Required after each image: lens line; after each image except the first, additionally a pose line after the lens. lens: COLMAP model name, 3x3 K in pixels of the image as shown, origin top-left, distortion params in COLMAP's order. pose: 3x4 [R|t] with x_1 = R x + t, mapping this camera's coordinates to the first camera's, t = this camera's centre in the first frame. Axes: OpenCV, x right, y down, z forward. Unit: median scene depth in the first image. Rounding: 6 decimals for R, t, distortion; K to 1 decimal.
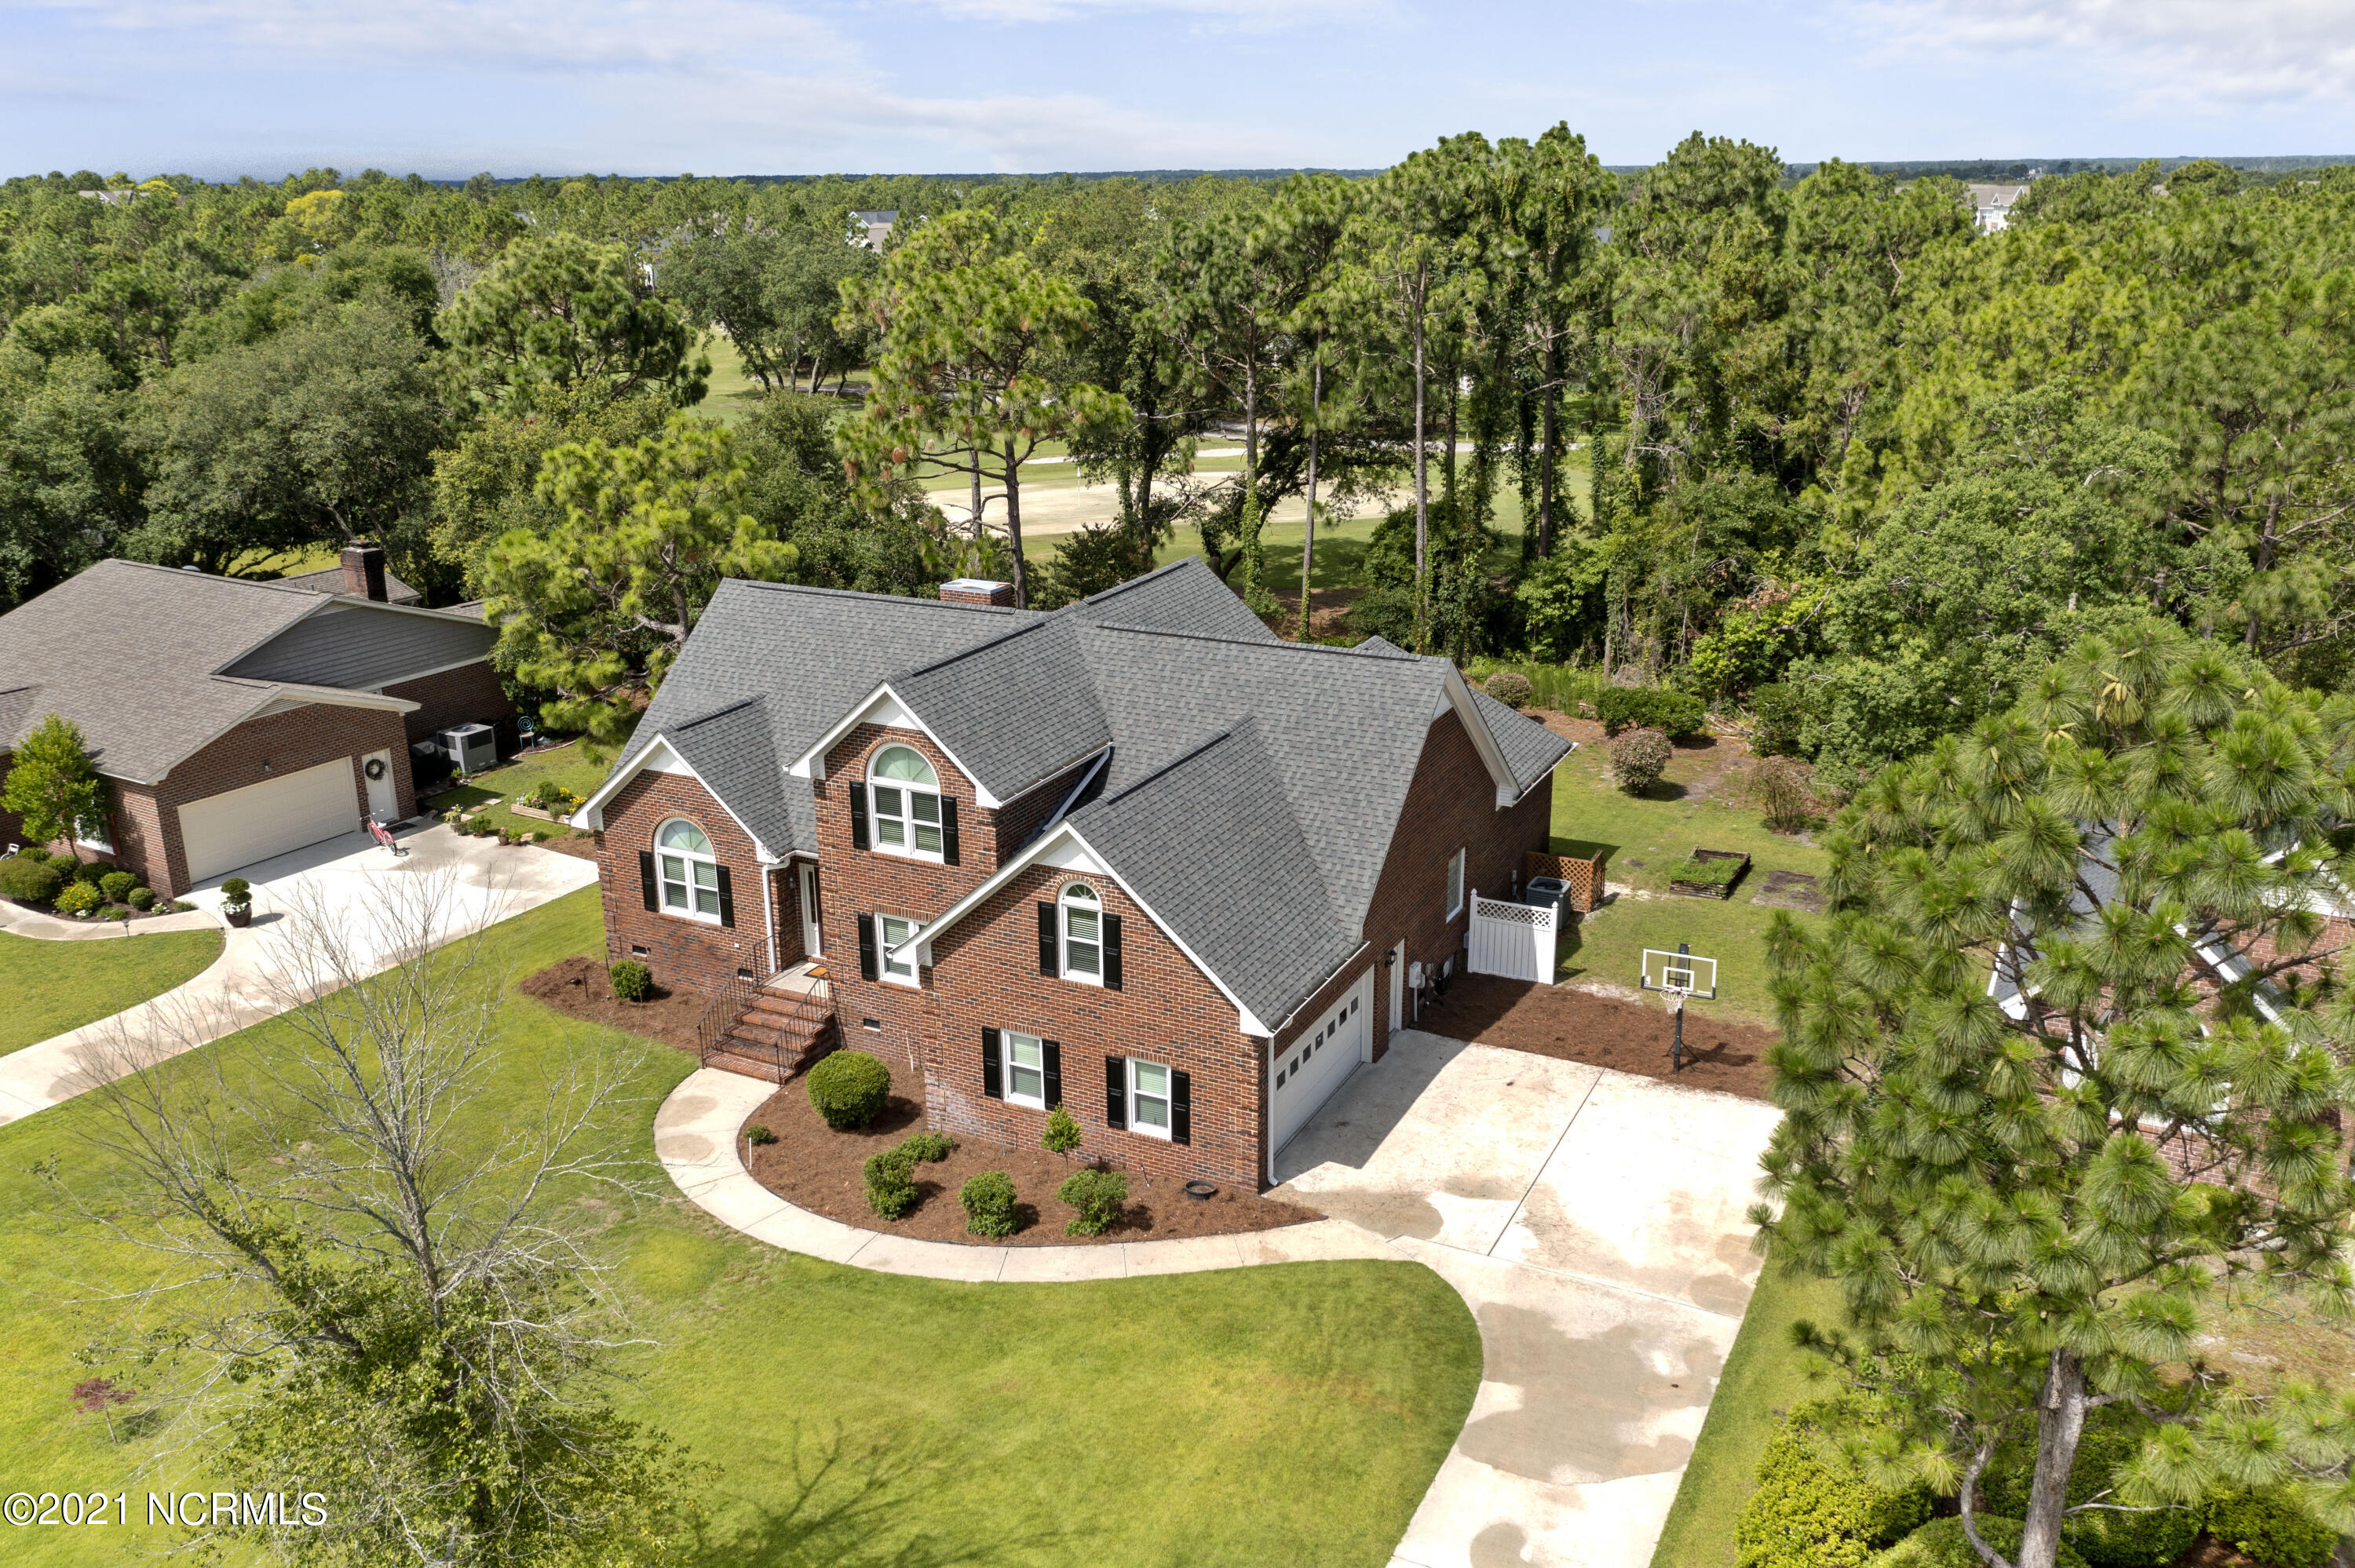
lens RADIAL K [[1899.7, 0, 1159.7], [0, 1899.7, 785.0], [0, 0, 1]] dist [0.006079, -0.010720]
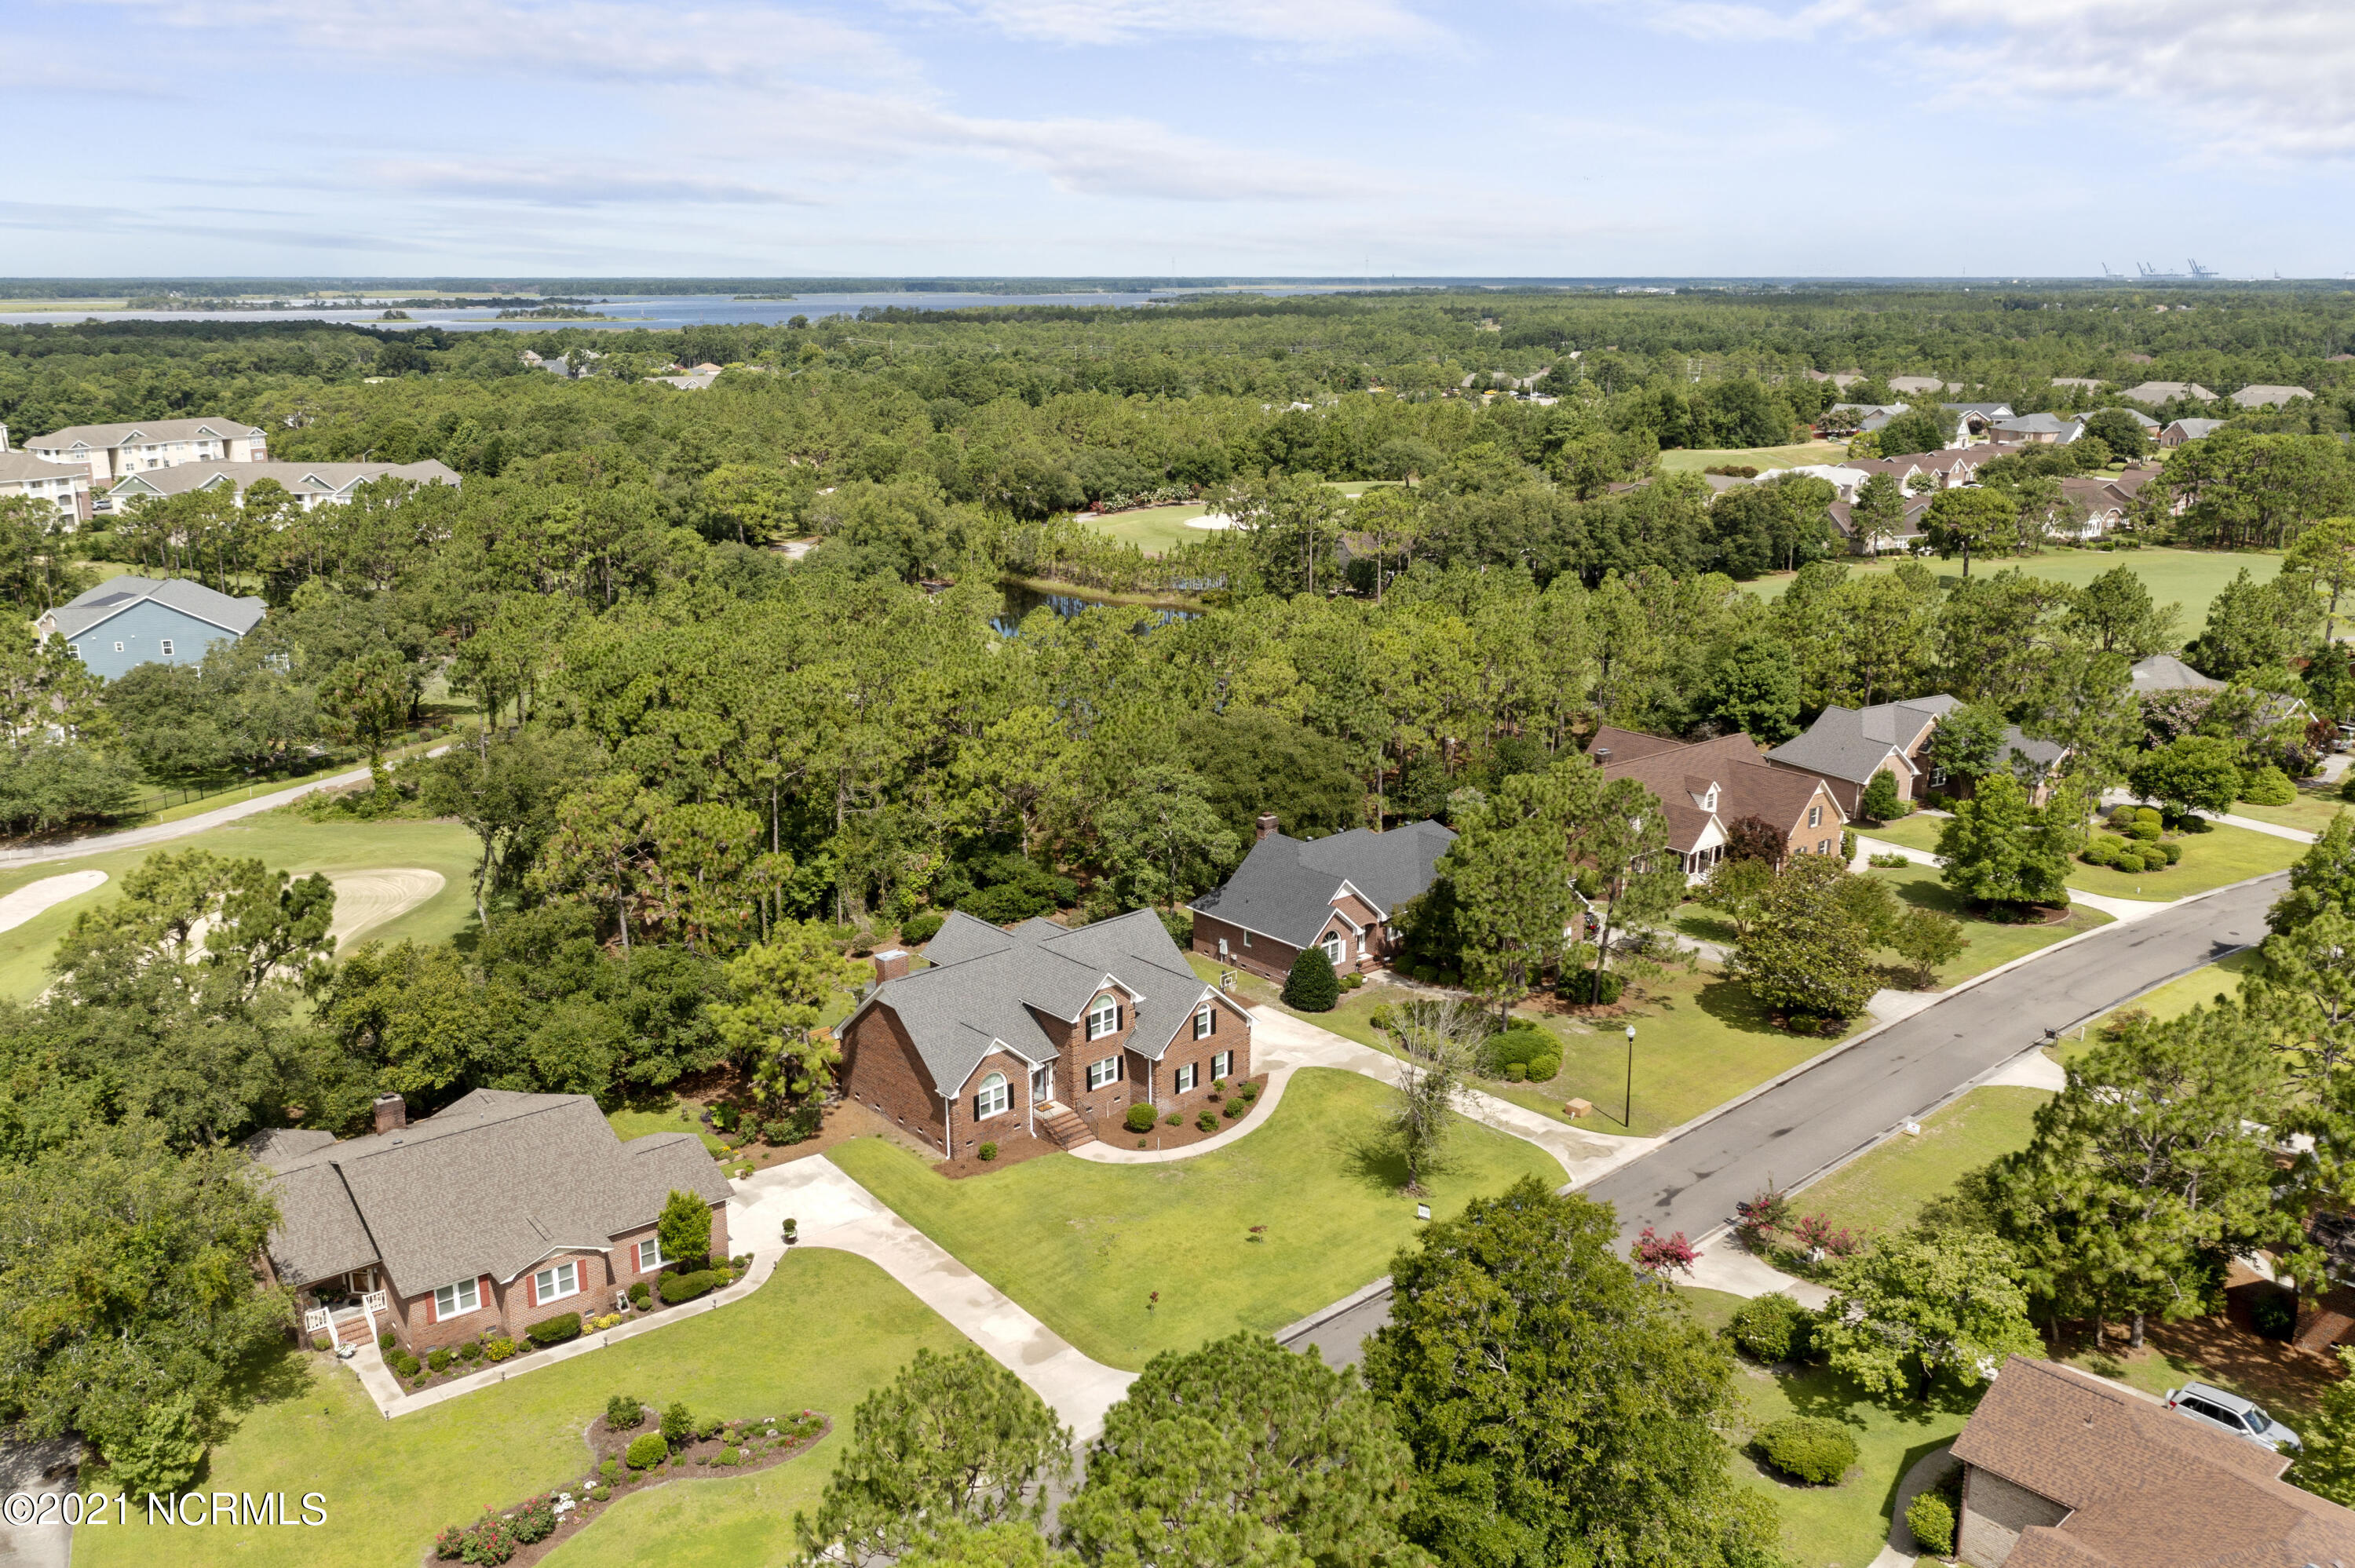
lens RADIAL K [[1899.7, 0, 1171.4], [0, 1899.7, 787.8], [0, 0, 1]] dist [0.006079, -0.010720]
pose [[0.345350, -0.227260, 0.910542, -2.342142], [0.280007, 0.950996, 0.131157, -0.589203], [-0.895728, 0.209663, 0.392061, -0.188295]]
